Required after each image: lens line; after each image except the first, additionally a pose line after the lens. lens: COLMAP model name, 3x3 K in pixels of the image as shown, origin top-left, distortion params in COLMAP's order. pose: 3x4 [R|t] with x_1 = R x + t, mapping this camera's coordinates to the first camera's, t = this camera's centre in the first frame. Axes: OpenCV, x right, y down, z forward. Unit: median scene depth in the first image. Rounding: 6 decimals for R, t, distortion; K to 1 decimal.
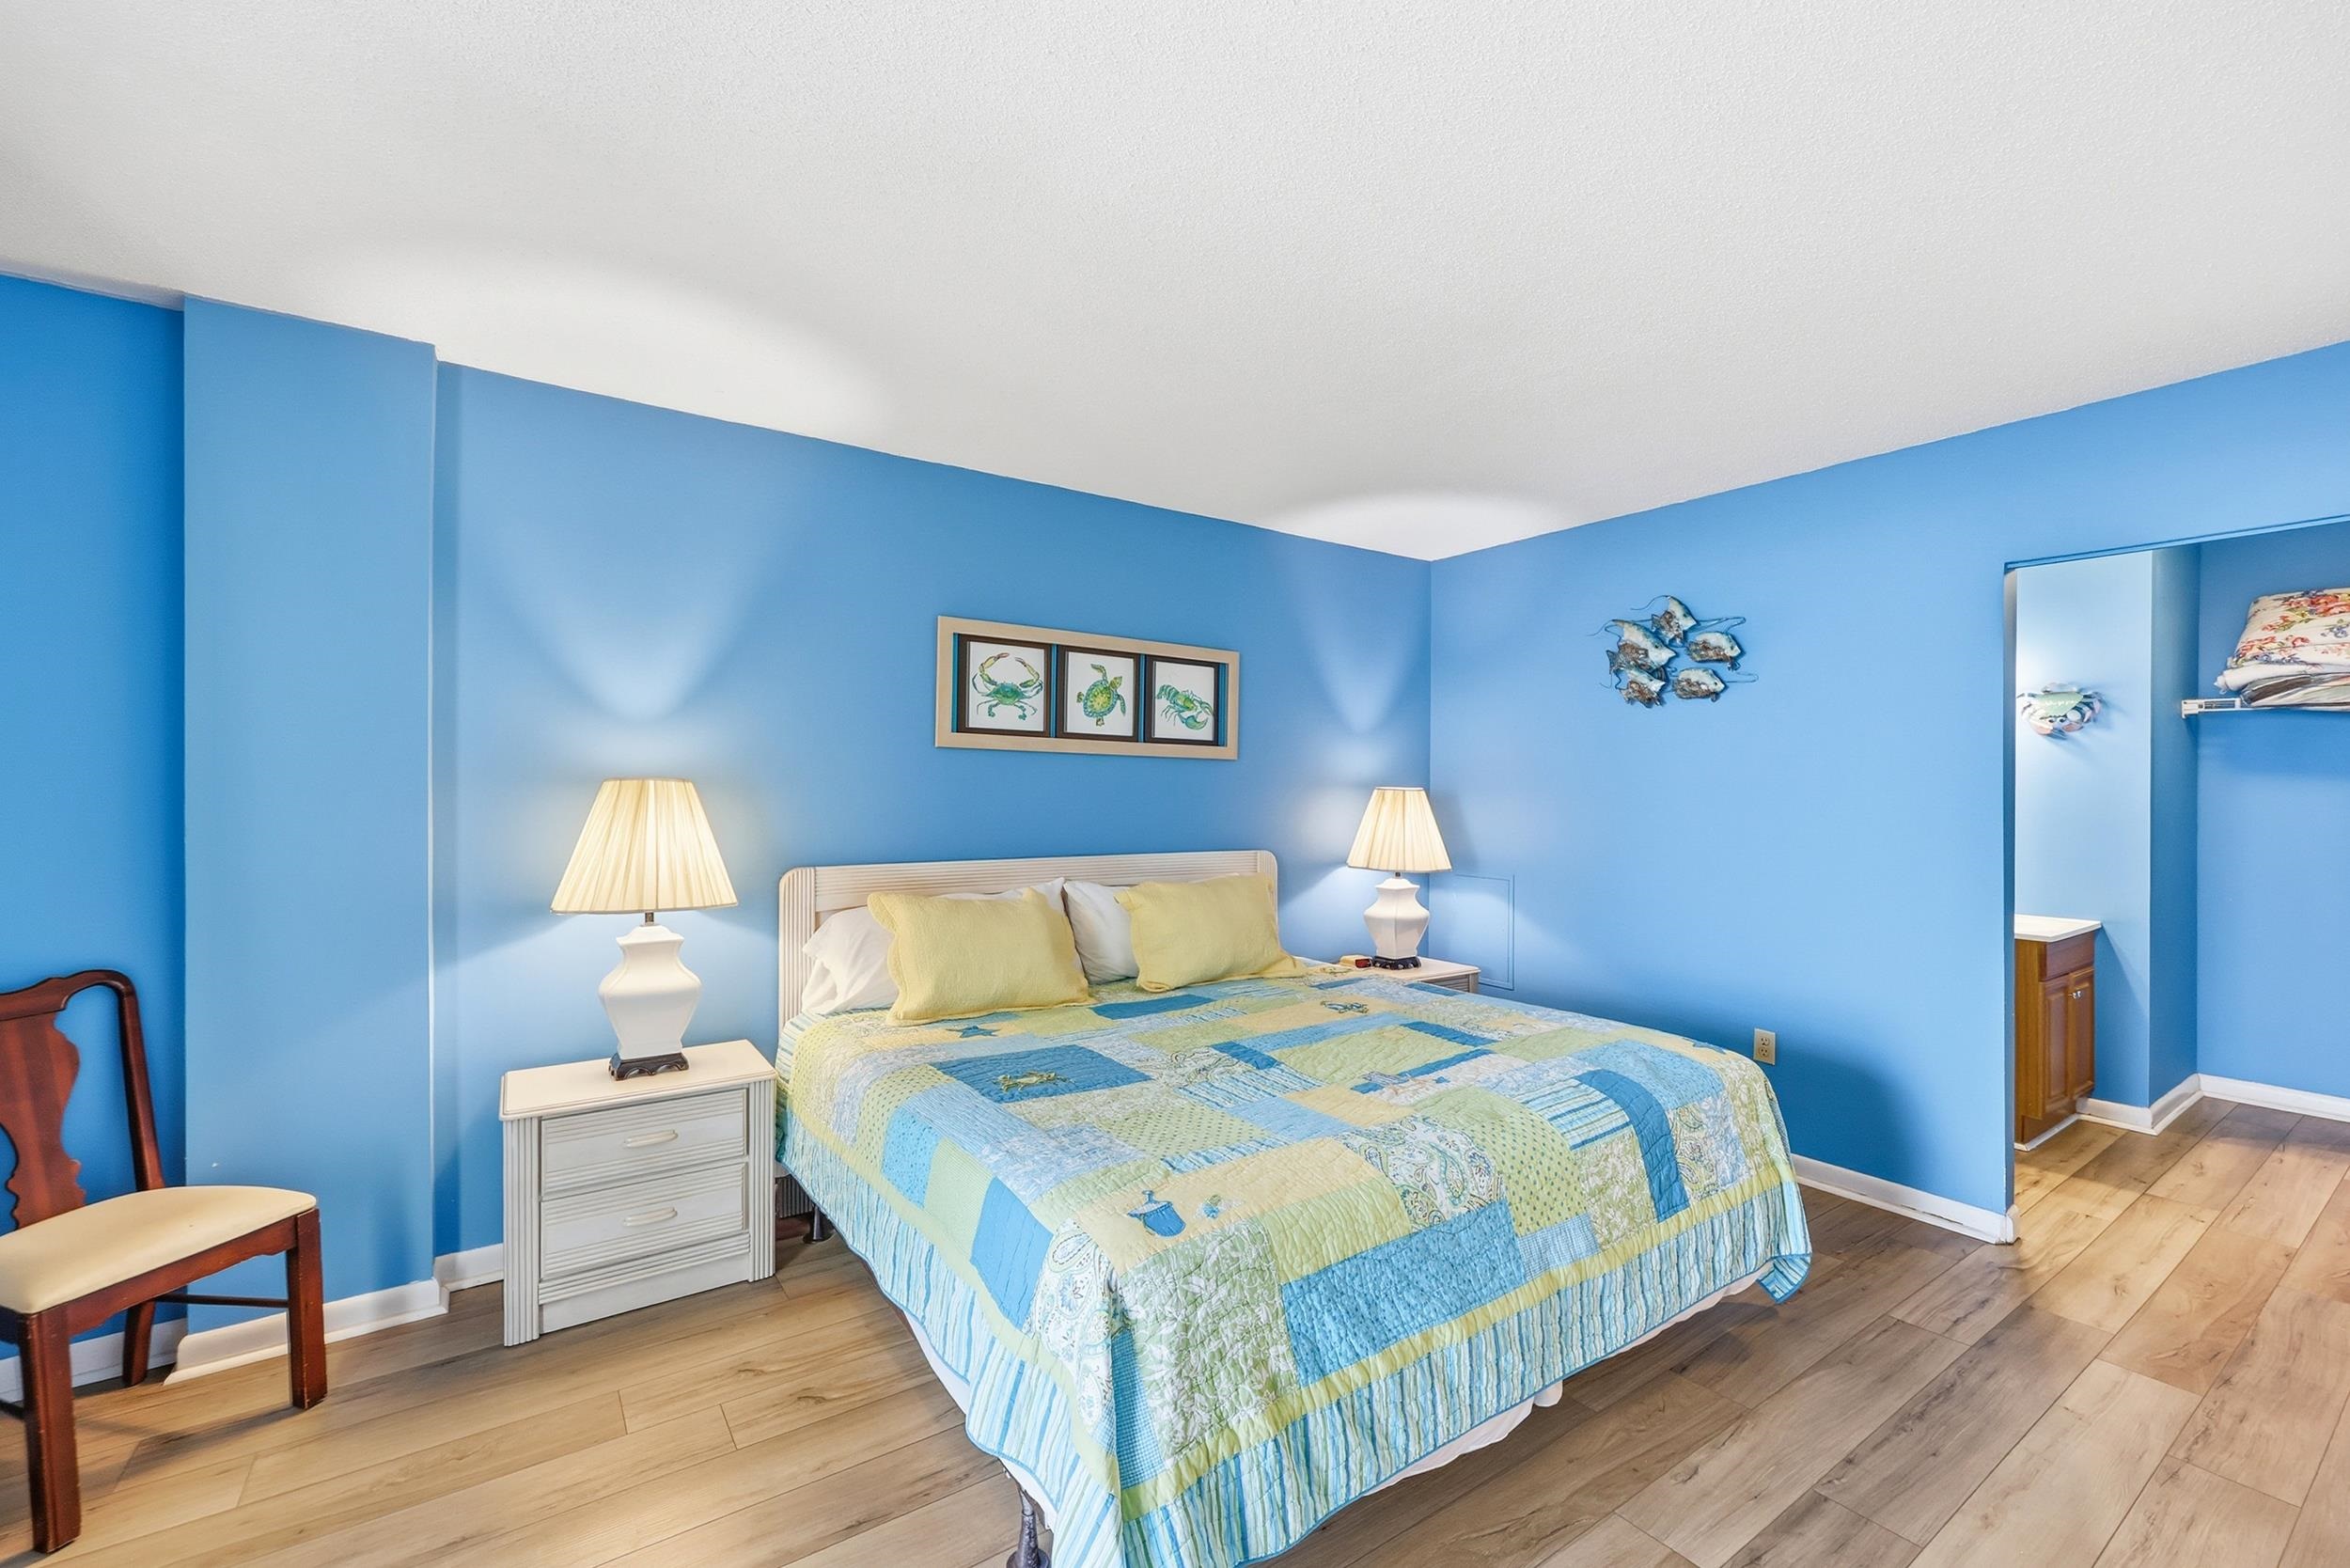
lens RADIAL K [[973.4, 0, 1178.5], [0, 973.4, 786.5], [0, 0, 1]] dist [0.002164, 0.000023]
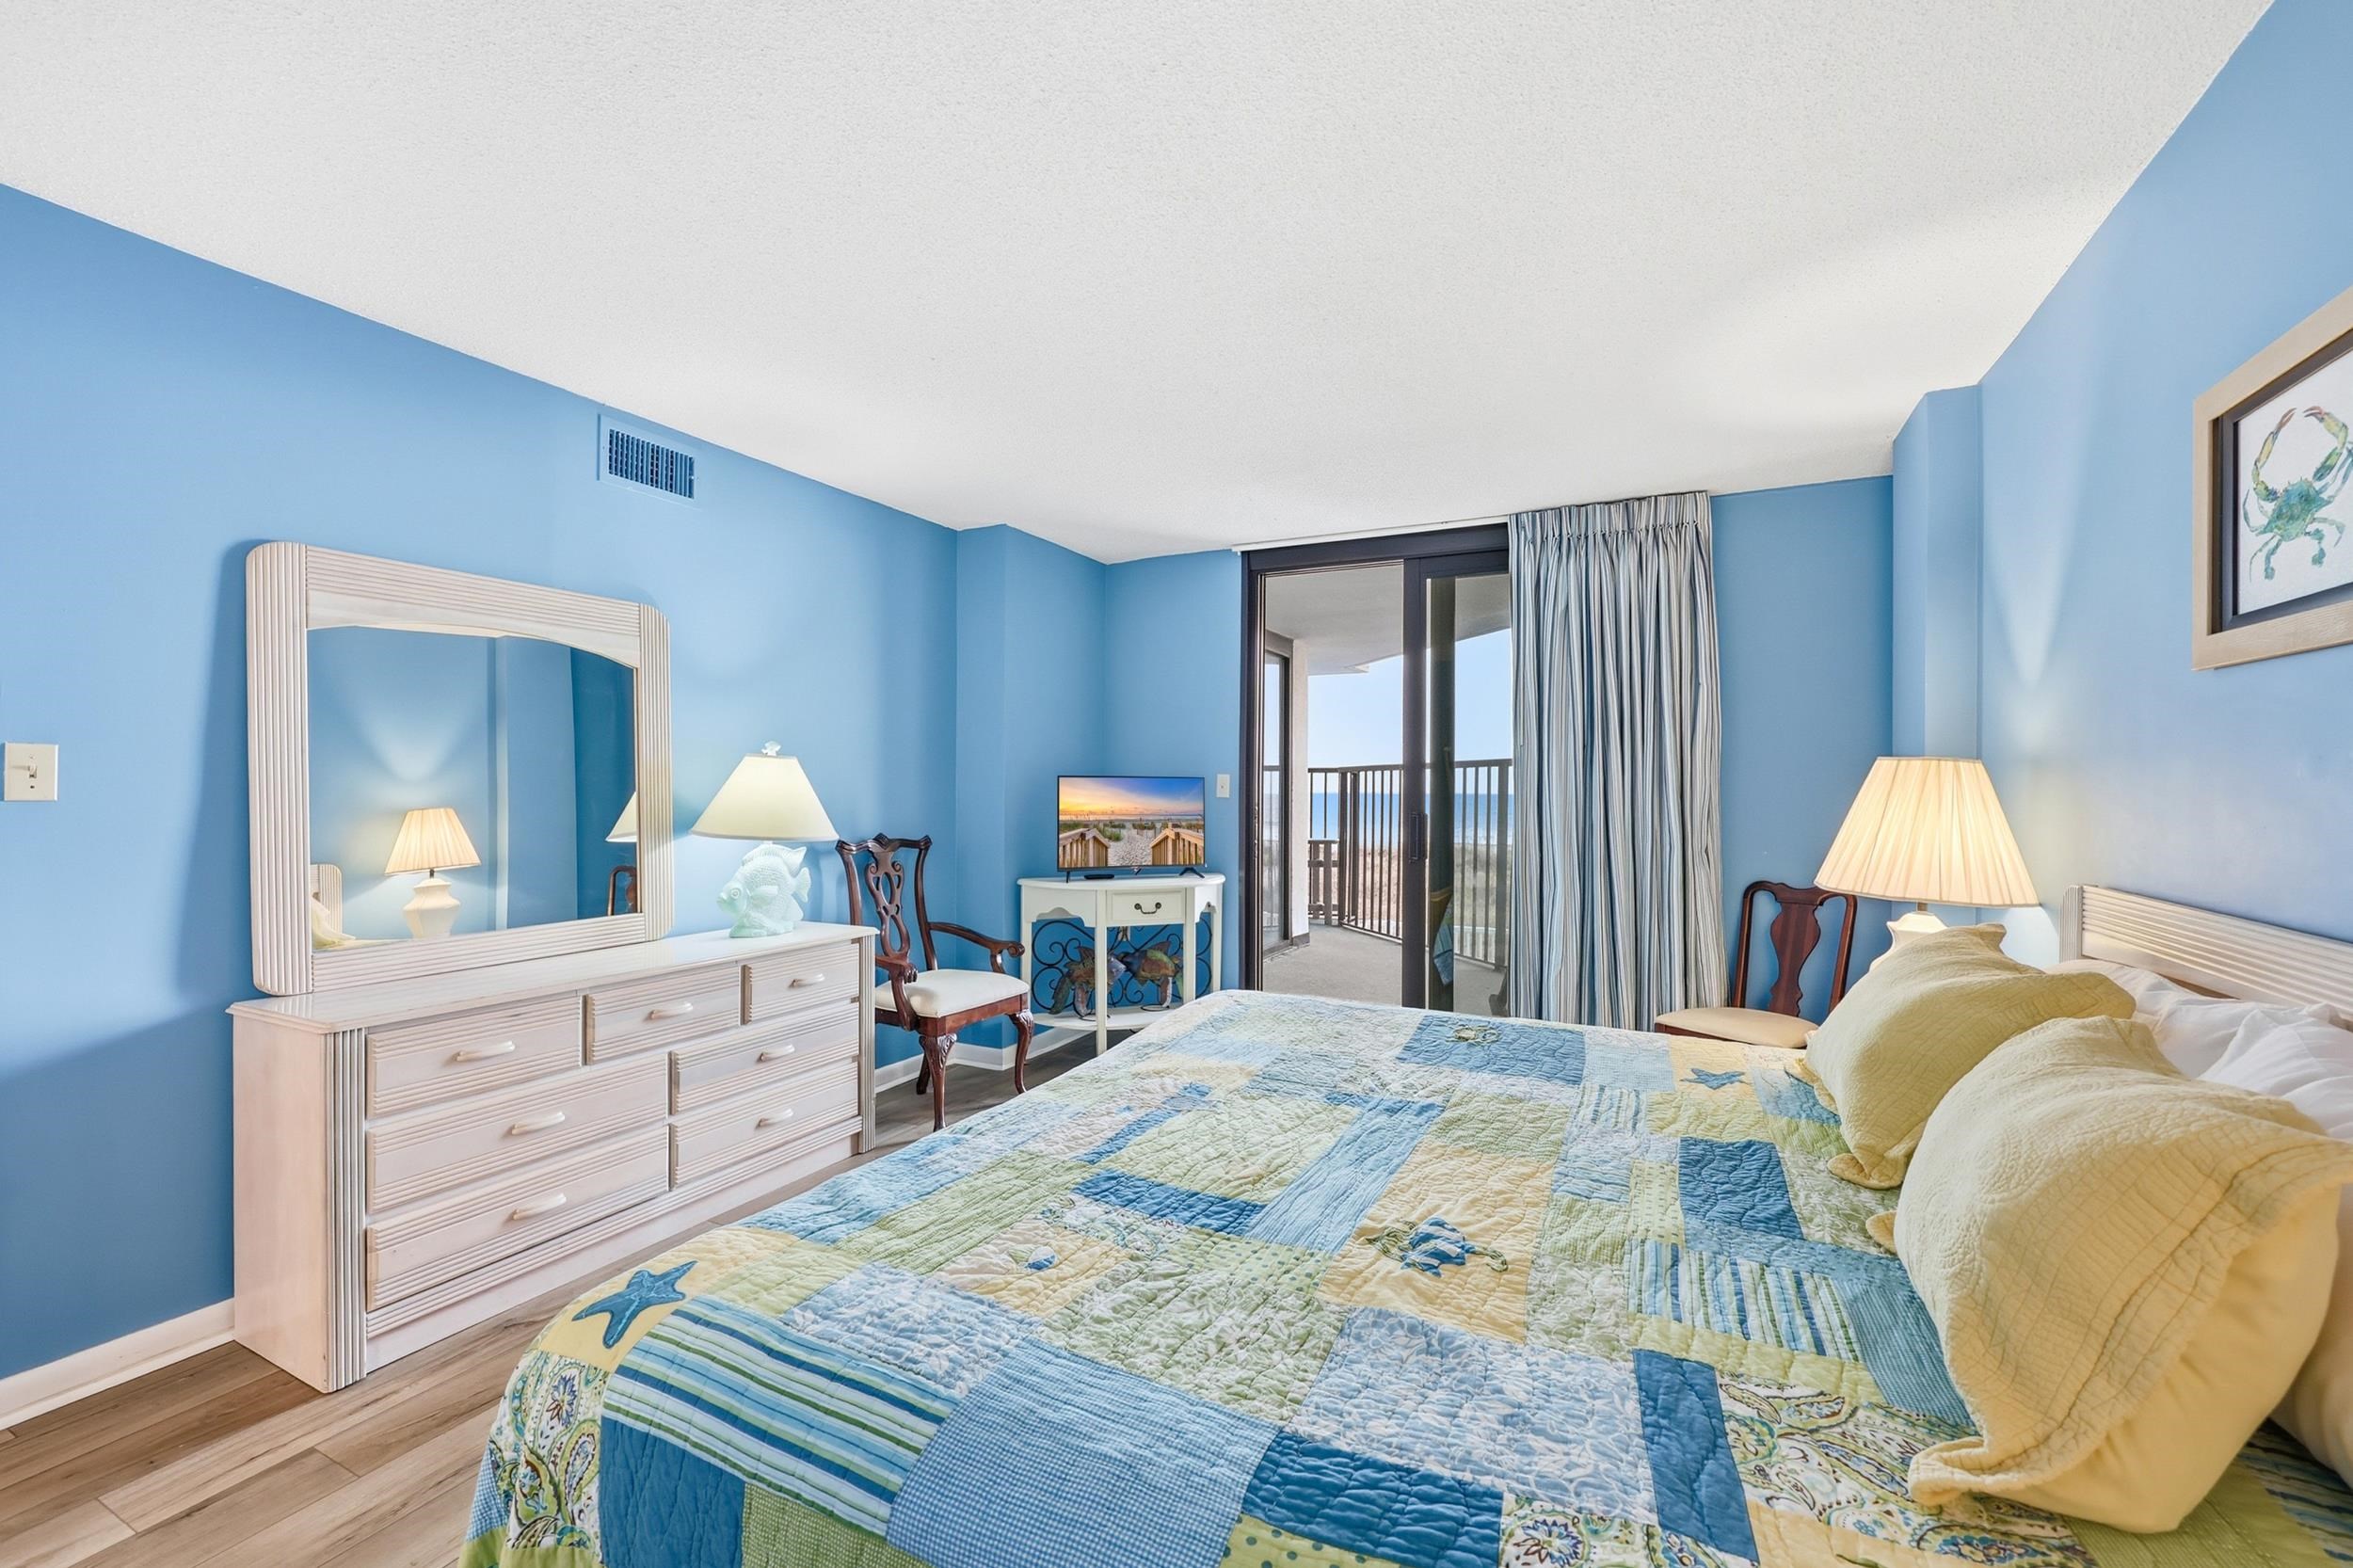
lens RADIAL K [[974.6, 0, 1180.0], [0, 974.6, 786.5], [0, 0, 1]] dist [0.002164, 0.000023]
pose [[-0.872830, -0.008073, -0.487958, 0.397484], [-0.008392, 0.999964, -0.001532, 0.020509], [0.487953, 0.002758, -0.872866, 1.091201]]
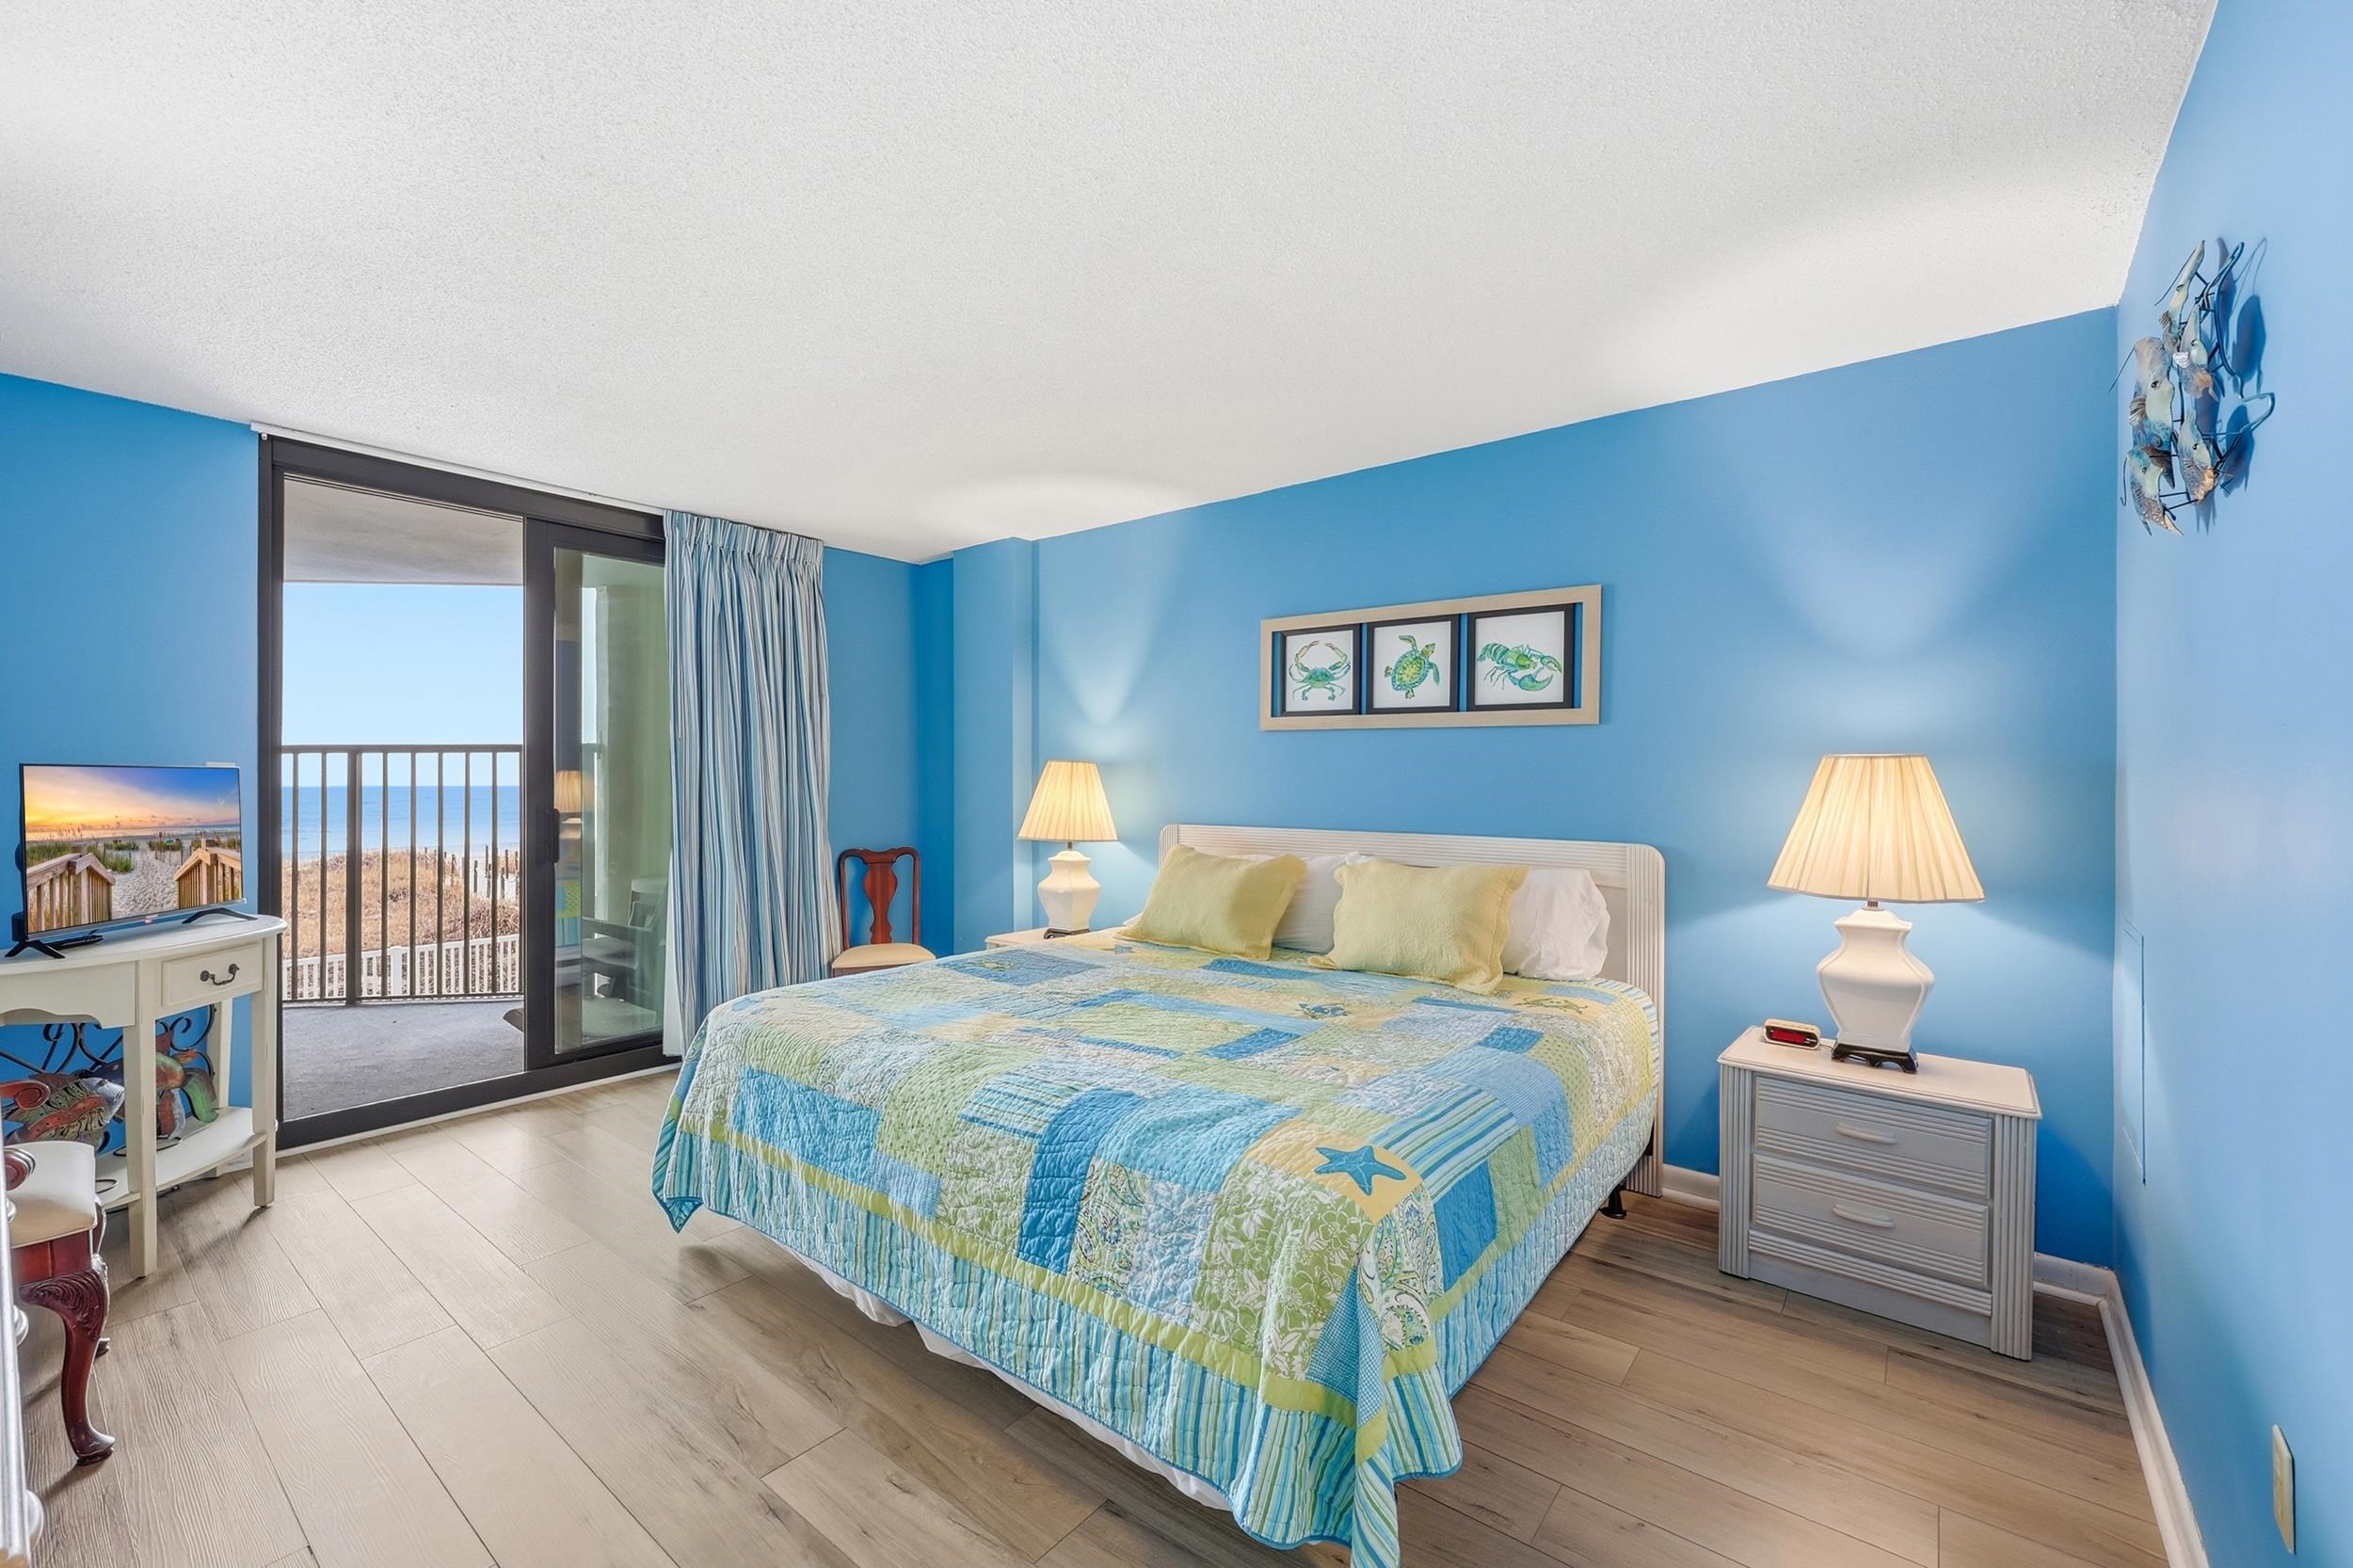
lens RADIAL K [[957.7, 0, 1192.5], [0, 957.7, 779.6], [0, 0, 1]] dist [-0.010961, -0.000228]
pose [[0.306616, -0.004793, -0.951821, 0.775221], [0.000568, 0.999988, -0.004853, 0.023123], [0.951833, 0.000947, 0.306615, 0.521051]]
